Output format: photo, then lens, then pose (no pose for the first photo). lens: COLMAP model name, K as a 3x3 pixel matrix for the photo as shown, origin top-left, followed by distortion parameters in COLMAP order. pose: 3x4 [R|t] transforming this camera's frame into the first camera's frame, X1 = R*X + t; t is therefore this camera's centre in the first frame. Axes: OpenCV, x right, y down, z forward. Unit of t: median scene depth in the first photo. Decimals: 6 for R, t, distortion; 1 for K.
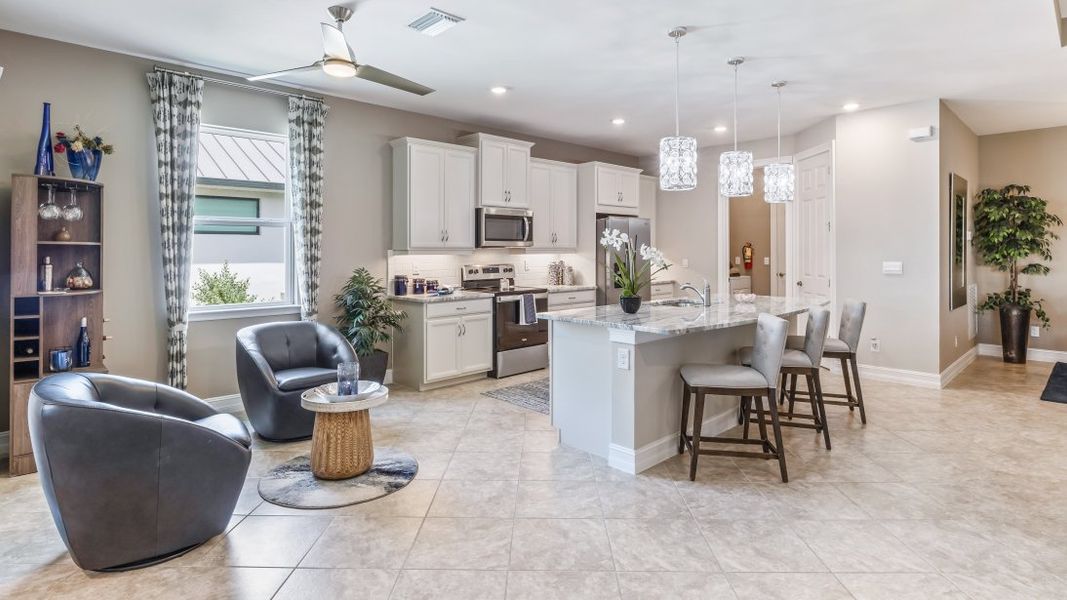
lens RADIAL K [[558.1, 0, 536.6], [0, 558.1, 247.1], [0, 0, 1]] dist [0.004758, -0.001167]
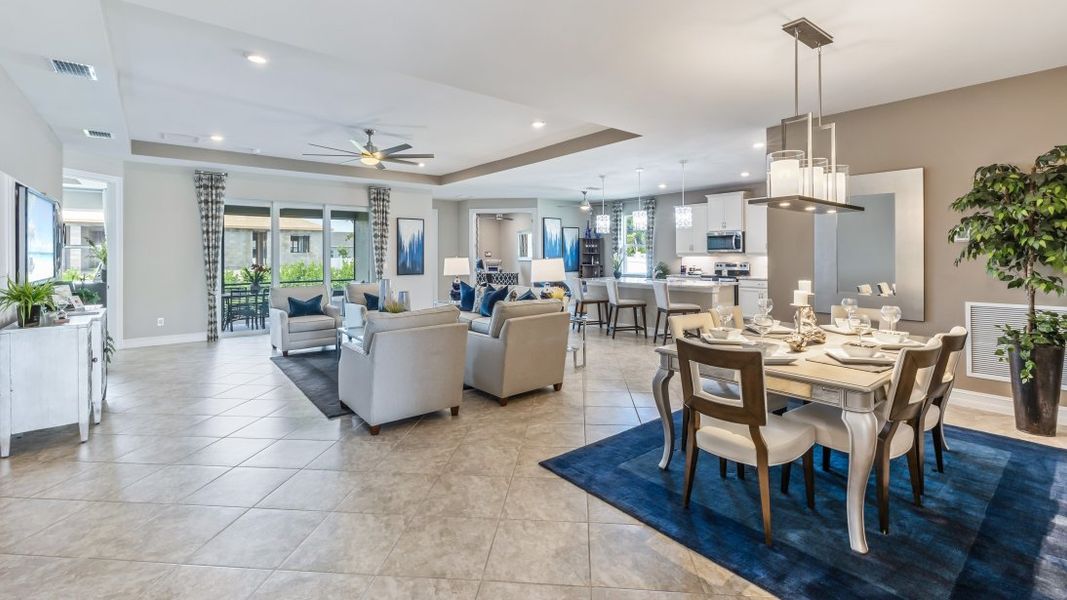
lens RADIAL K [[430.8, 0, 531.9], [0, 430.8, 252.2], [0, 0, 1]] dist [-0.003265, -0.000316]
pose [[-0.078538, -0.002860, -0.996907, 1.642635], [0.013664, 0.999899, -0.003945, -0.005455], [0.996817, -0.013931, -0.078491, 0.558097]]
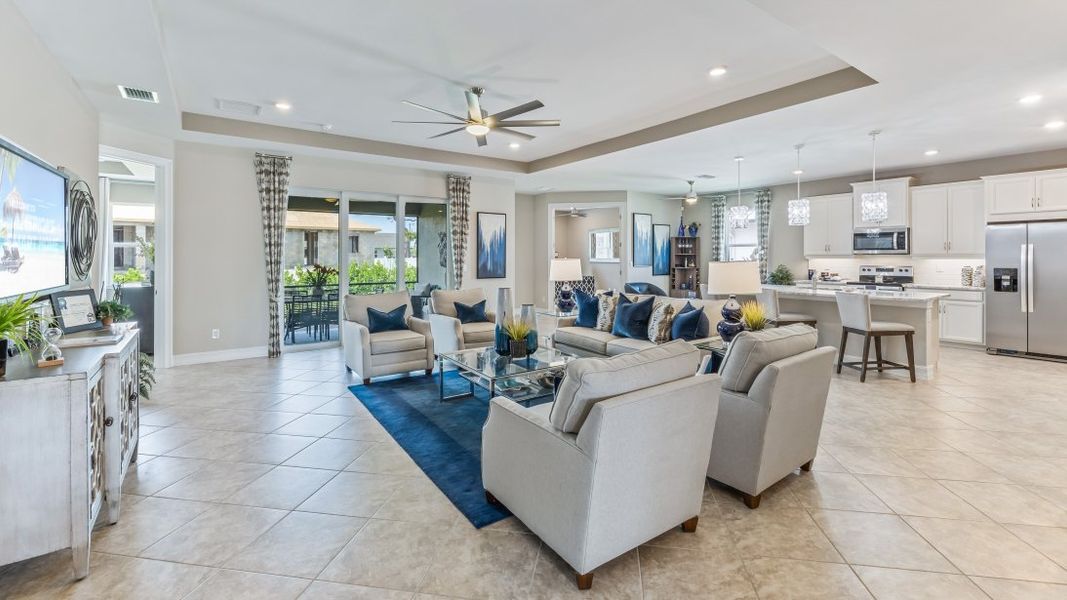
lens RADIAL K [[430.8, 0, 538.3], [0, 430.8, 253.8], [0, 0, 1]] dist [-0.003265, -0.000316]
pose [[-0.152560, -0.002618, -0.988291, 1.408458], [0.009468, 0.999947, -0.004111, -0.005316], [0.988249, -0.009984, -0.152527, 0.329808]]
